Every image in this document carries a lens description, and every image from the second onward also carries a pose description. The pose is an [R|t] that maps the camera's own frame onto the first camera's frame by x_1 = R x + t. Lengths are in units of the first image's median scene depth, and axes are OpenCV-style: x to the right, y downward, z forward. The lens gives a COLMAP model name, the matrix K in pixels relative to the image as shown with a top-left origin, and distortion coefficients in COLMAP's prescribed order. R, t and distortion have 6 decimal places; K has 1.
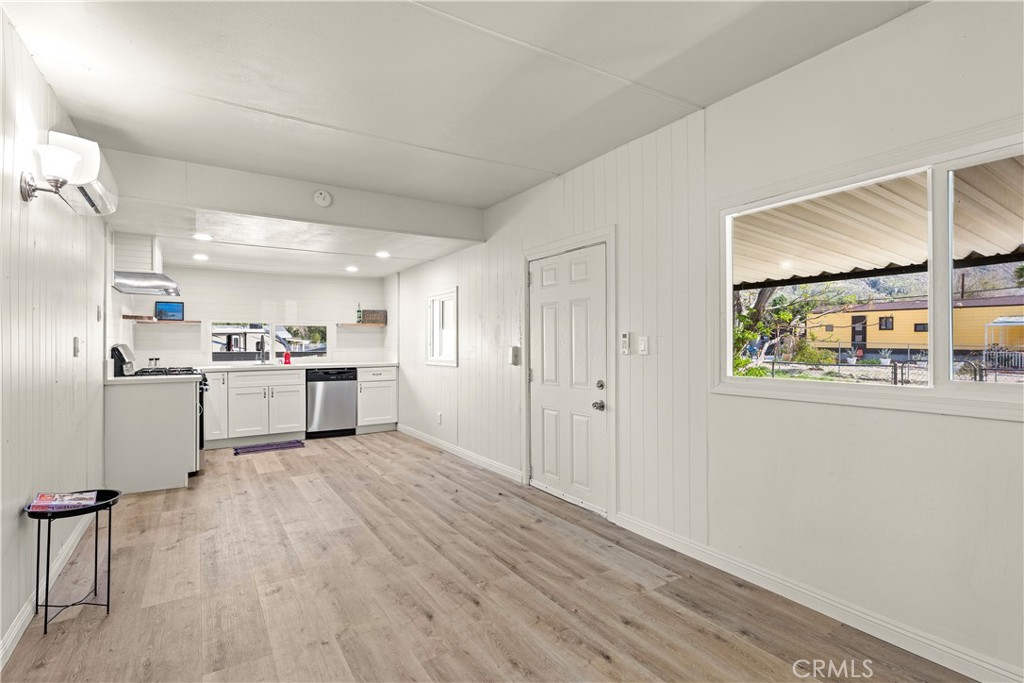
lens RADIAL K [[494.8, 0, 513.1], [0, 494.8, 339.1], [0, 0, 1]] dist [-0.004314, -0.000038]
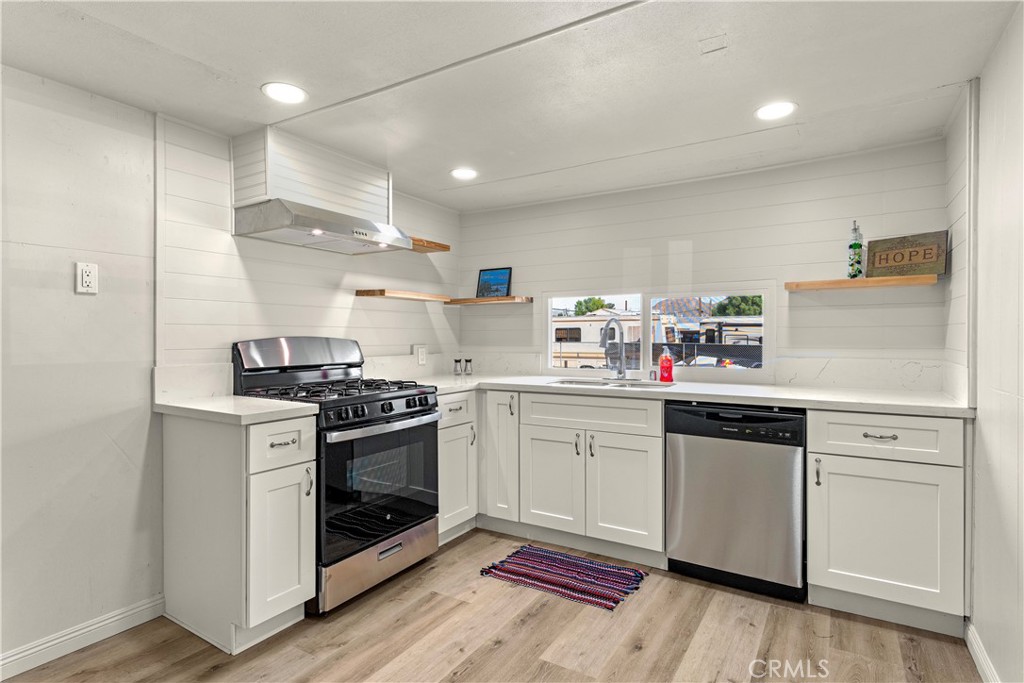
lens RADIAL K [[528.3, 0, 513.2], [0, 528.3, 341.2], [0, 0, 1]] dist [-0.000571, -0.000607]
pose [[0.429848, 0.011248, -0.902831, -0.130335], [0.007217, 0.999848, 0.015893, 0.007935], [0.902872, -0.013347, 0.429702, 1.093304]]
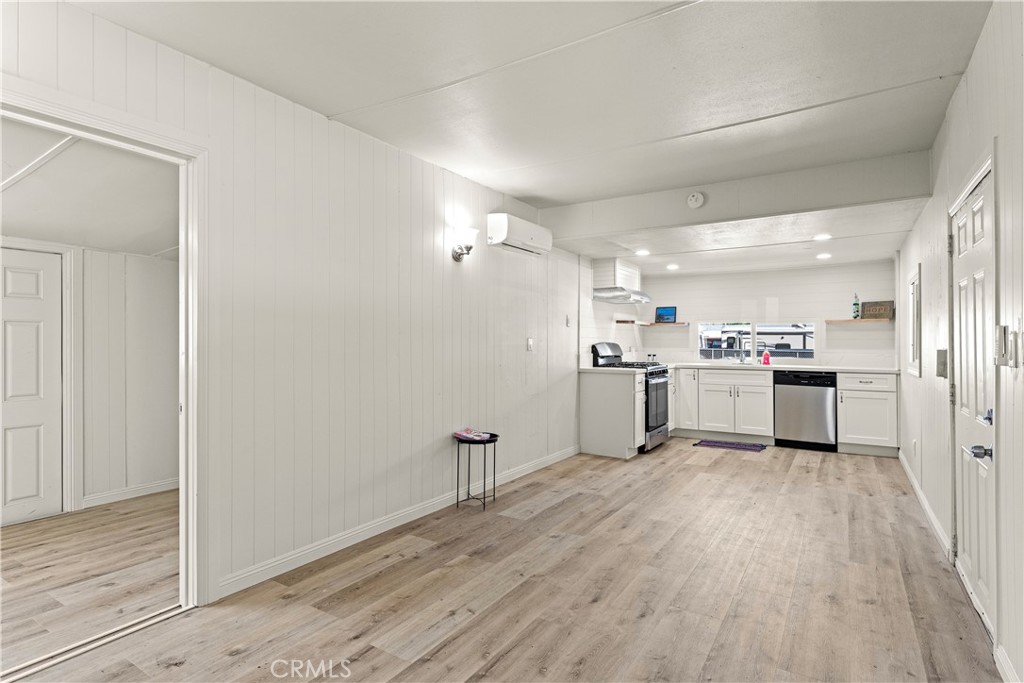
lens RADIAL K [[528.3, 0, 508.1], [0, 528.3, 335.6], [0, 0, 1]] dist [-0.000571, -0.000607]
pose [[0.415604, -0.006368, -0.909523, 0.437287], [0.002536, 0.999980, -0.005843, -0.001382], [0.909542, 0.000122, 0.415612, 0.198198]]
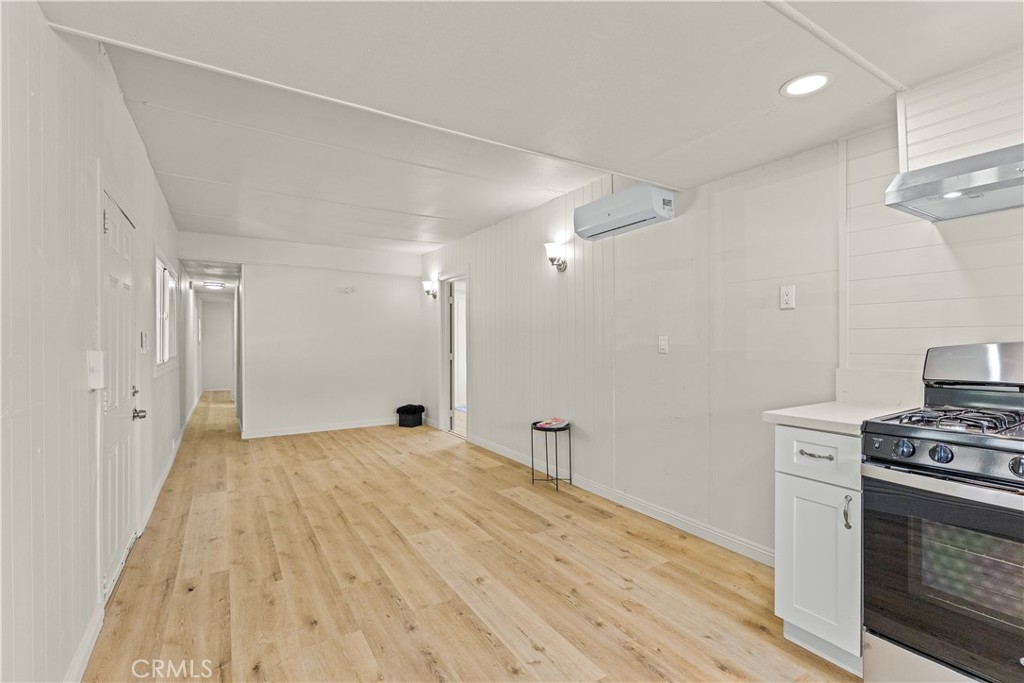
lens RADIAL K [[462.8, 0, 508.5], [0, 462.8, 339.2], [0, 0, 1]] dist [-0.002508, -0.000195]
pose [[-0.999777, 0.003690, 0.020789, -0.428261], [0.003444, 0.999924, -0.011822, 0.012186], [-0.020831, -0.011748, -0.999714, 1.556164]]
